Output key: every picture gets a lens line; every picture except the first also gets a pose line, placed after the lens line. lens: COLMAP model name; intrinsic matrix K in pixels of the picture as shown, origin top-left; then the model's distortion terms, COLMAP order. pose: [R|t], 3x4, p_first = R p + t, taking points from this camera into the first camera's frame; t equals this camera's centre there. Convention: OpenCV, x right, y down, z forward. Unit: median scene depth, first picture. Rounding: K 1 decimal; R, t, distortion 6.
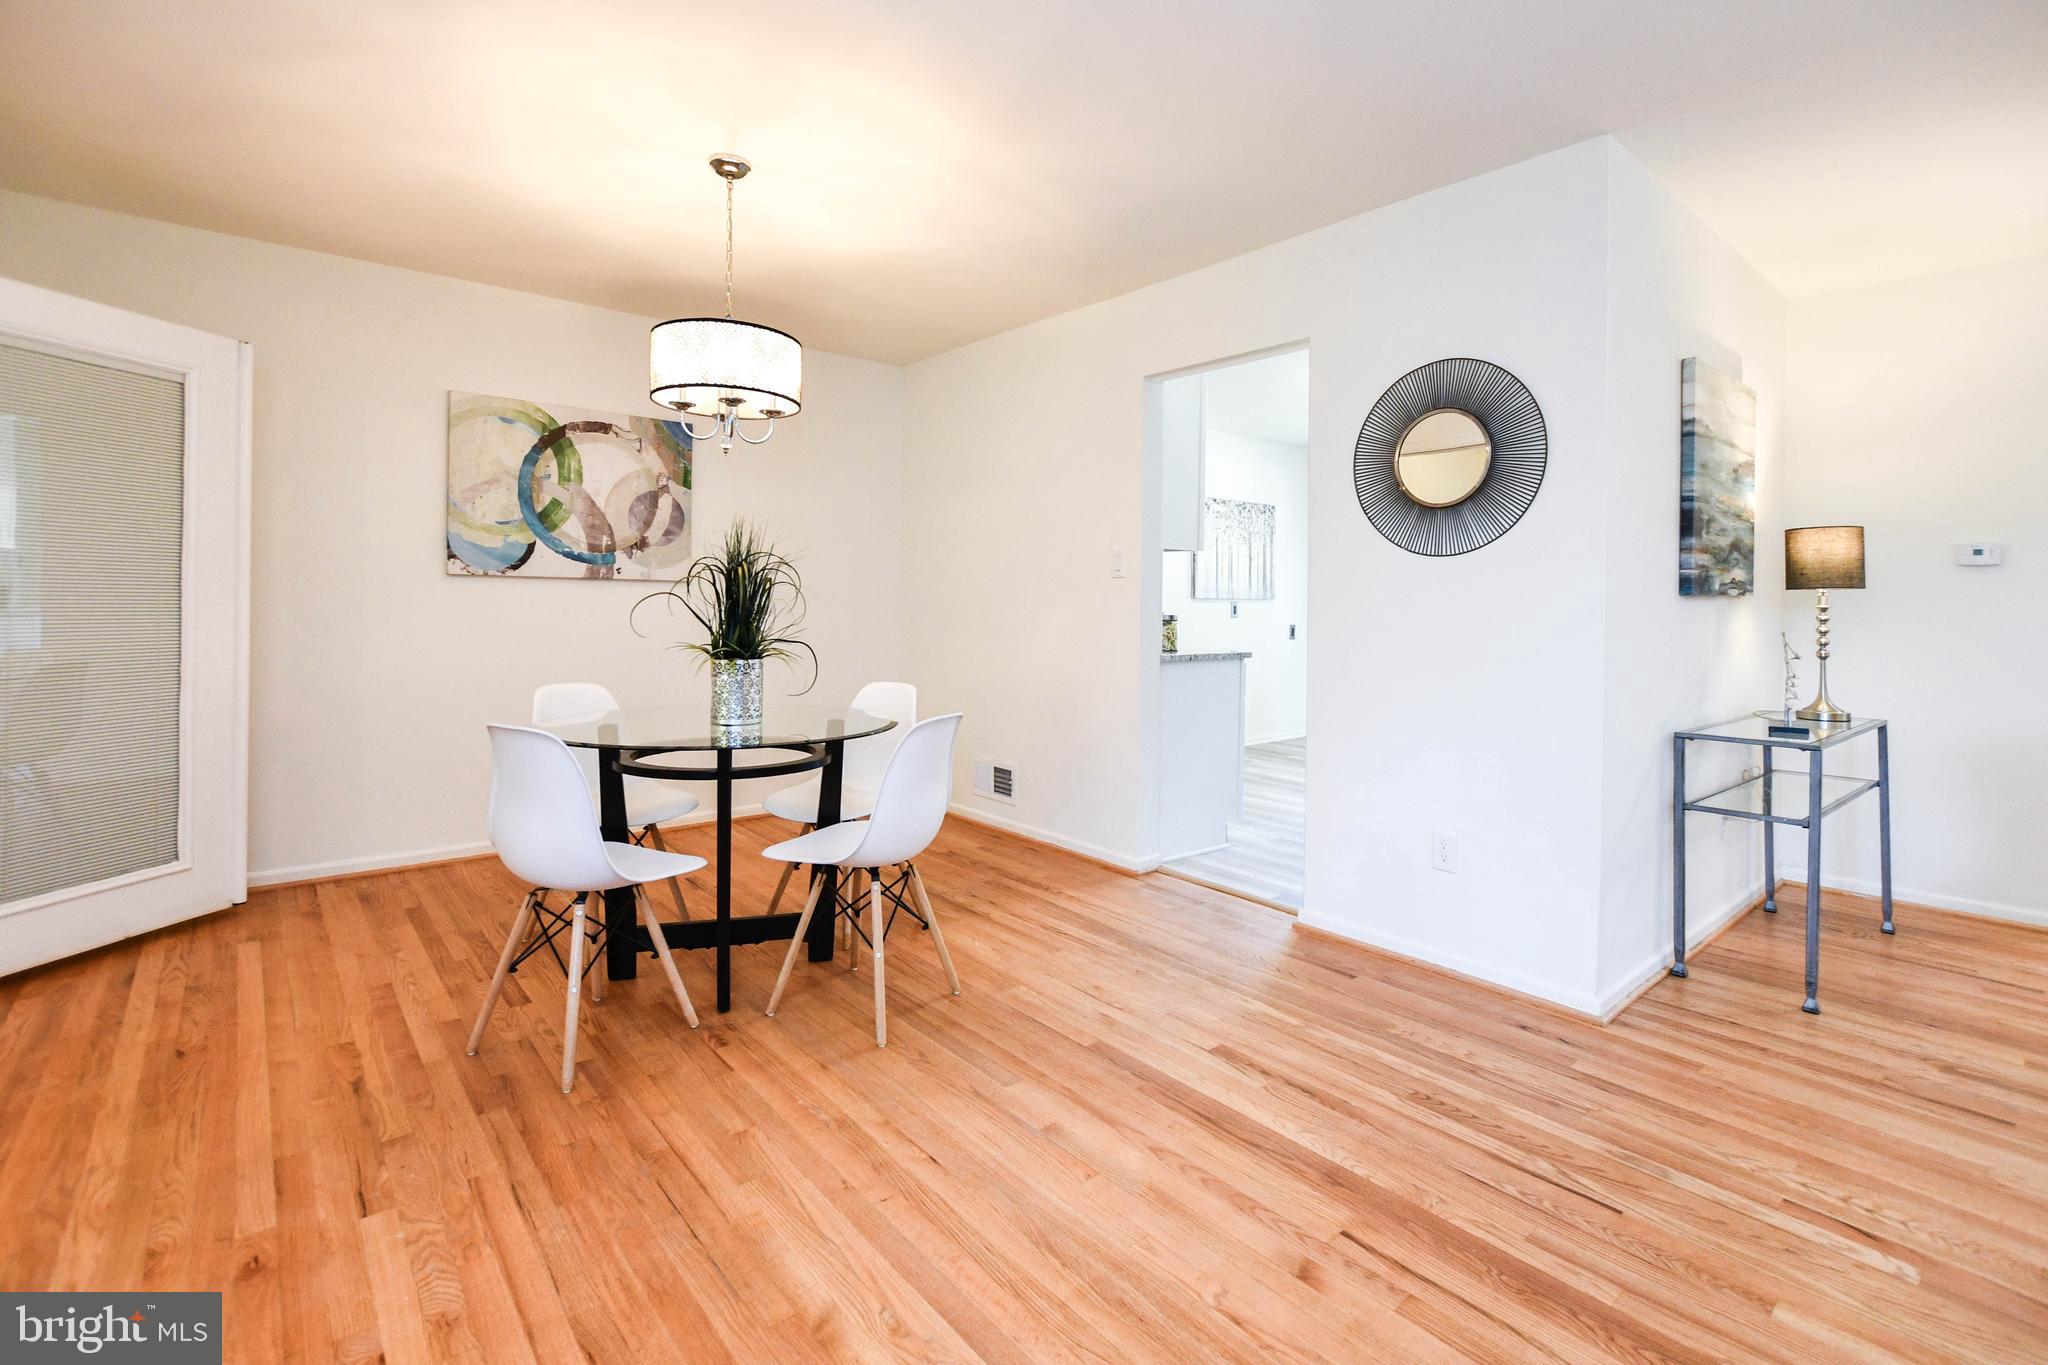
lens RADIAL K [[928.8, 0, 1020.0], [0, 928.8, 596.9], [0, 0, 1]] dist [-0.009840, 0.003289]
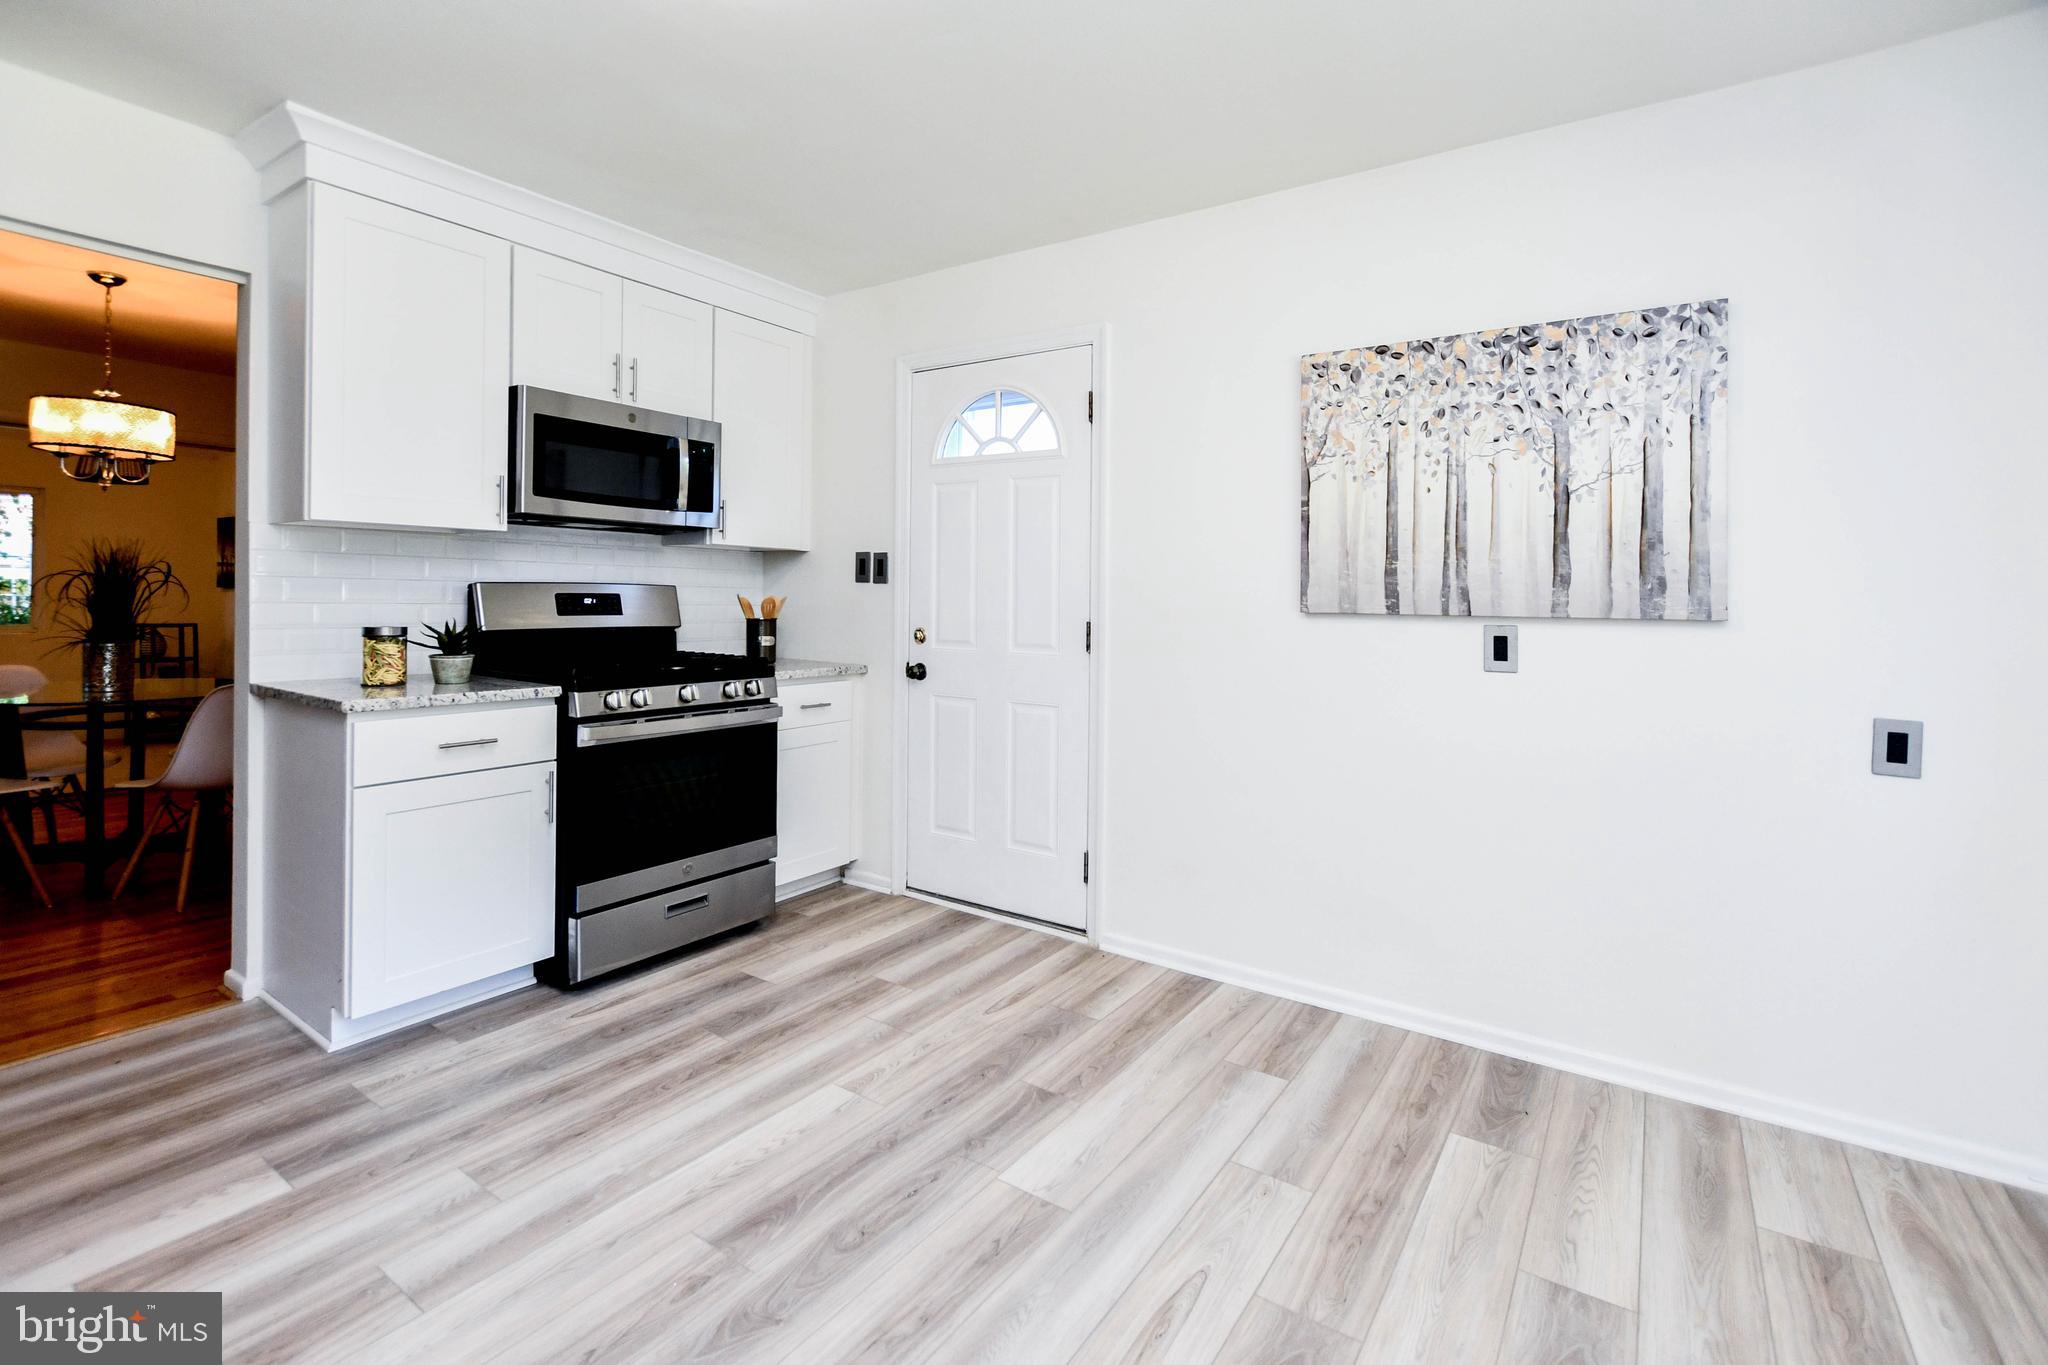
lens RADIAL K [[928.8, 0, 1015.6], [0, 928.8, 606.6], [0, 0, 1]] dist [-0.009840, 0.003289]
pose [[0.271050, 0.000465, -0.962565, 0.962510], [-0.011691, 0.999928, -0.002809, 0.002544], [0.962494, 0.012015, 0.271036, 1.388074]]
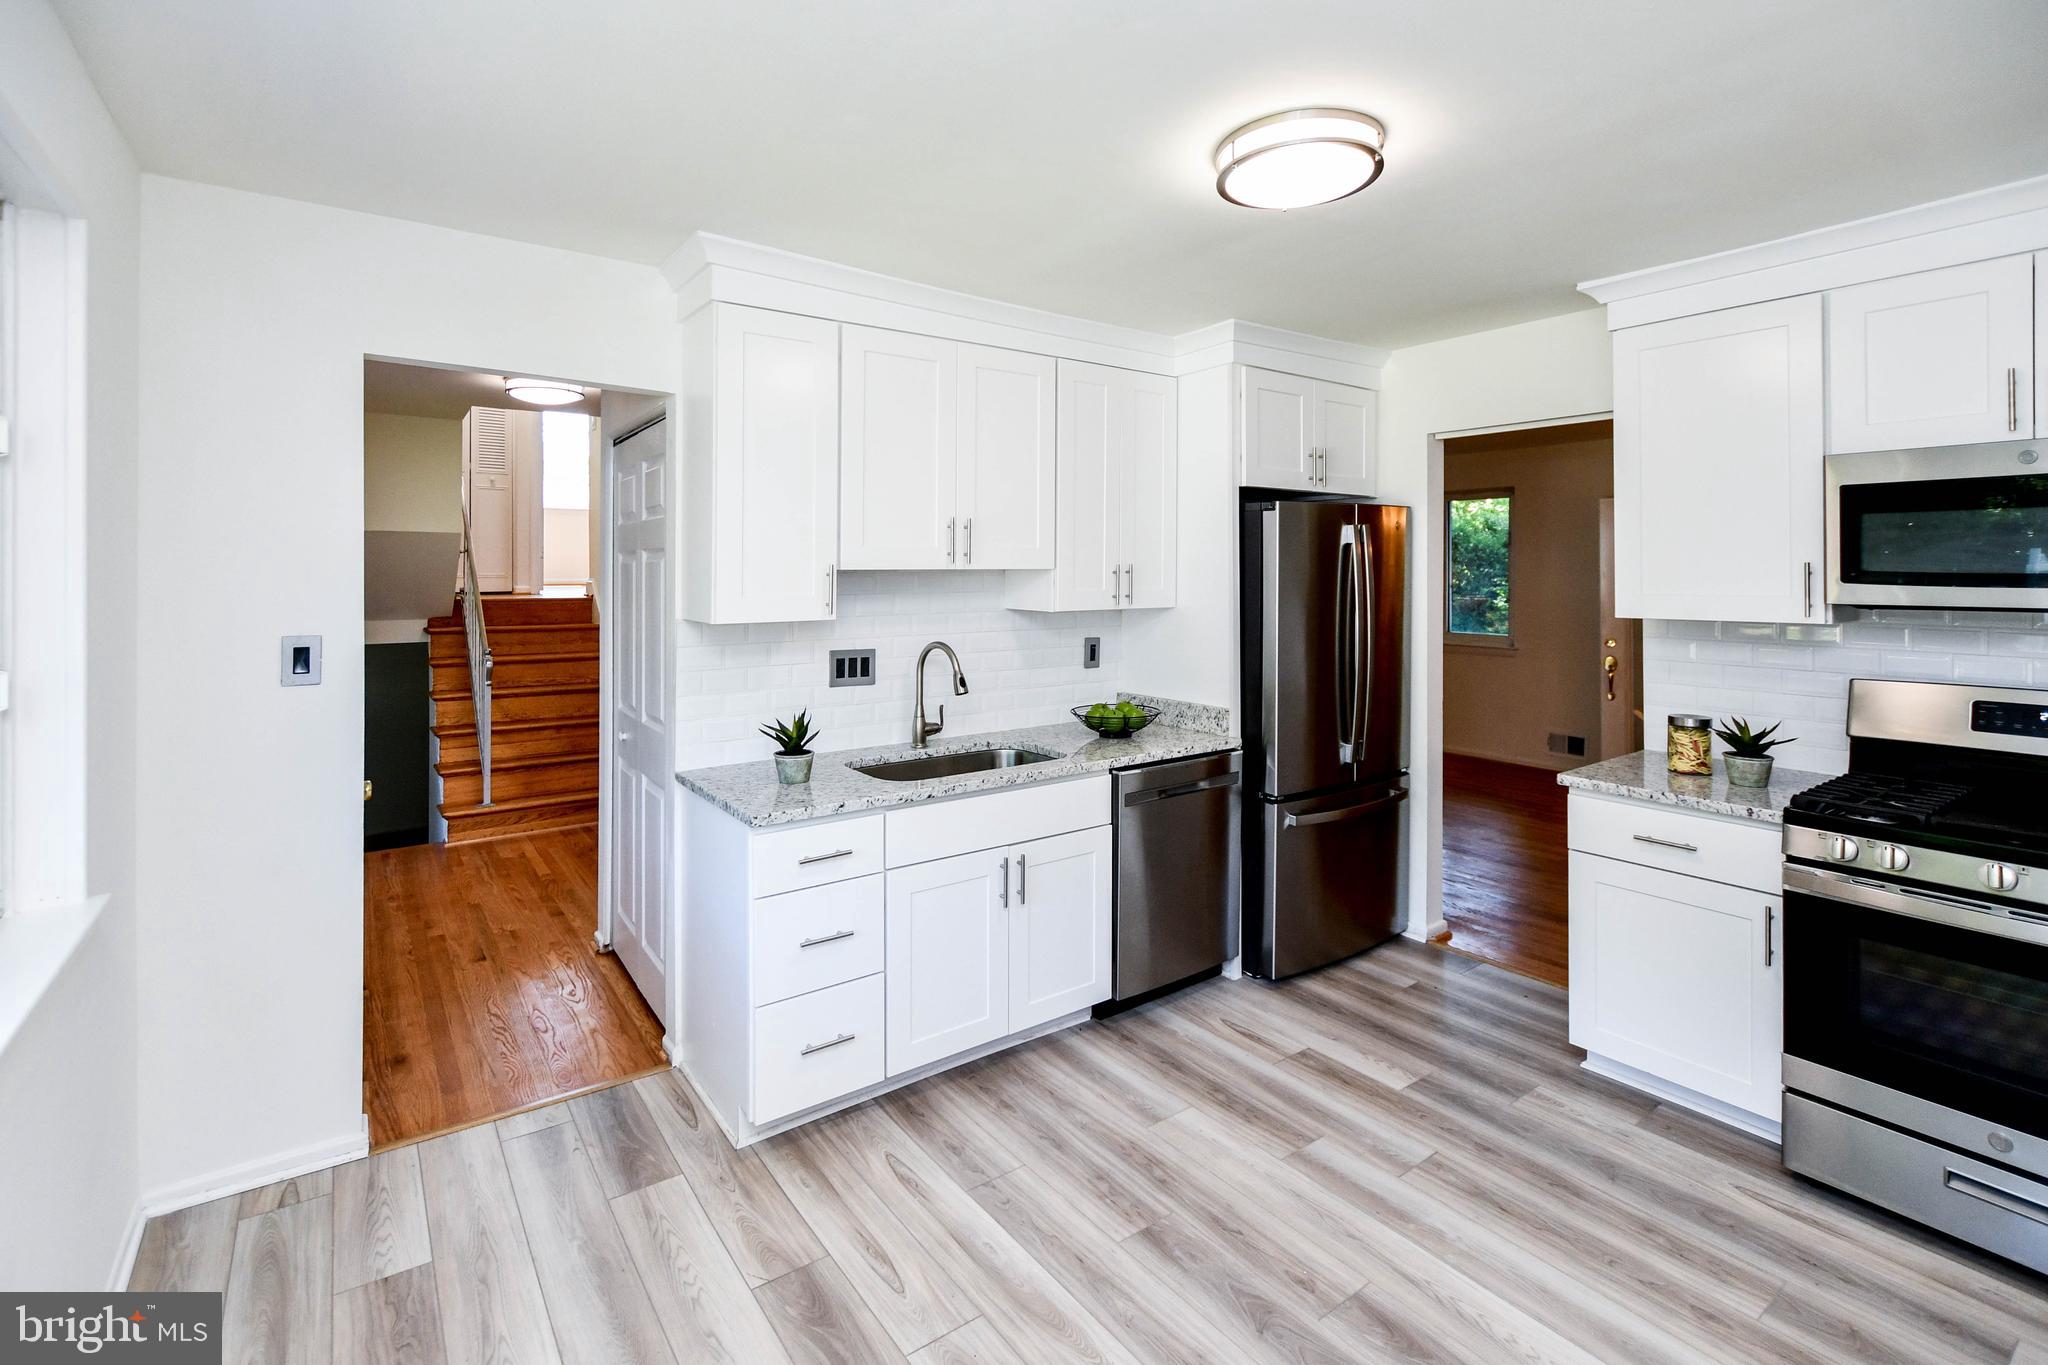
lens RADIAL K [[928.8, 0, 1004.7], [0, 928.8, 576.3], [0, 0, 1]] dist [-0.009840, 0.003289]
pose [[-0.997172, -0.015675, 0.073497, 0.661810], [-0.015787, 0.999875, -0.000939, -0.079887], [-0.073473, -0.002097, -0.997295, 1.883398]]
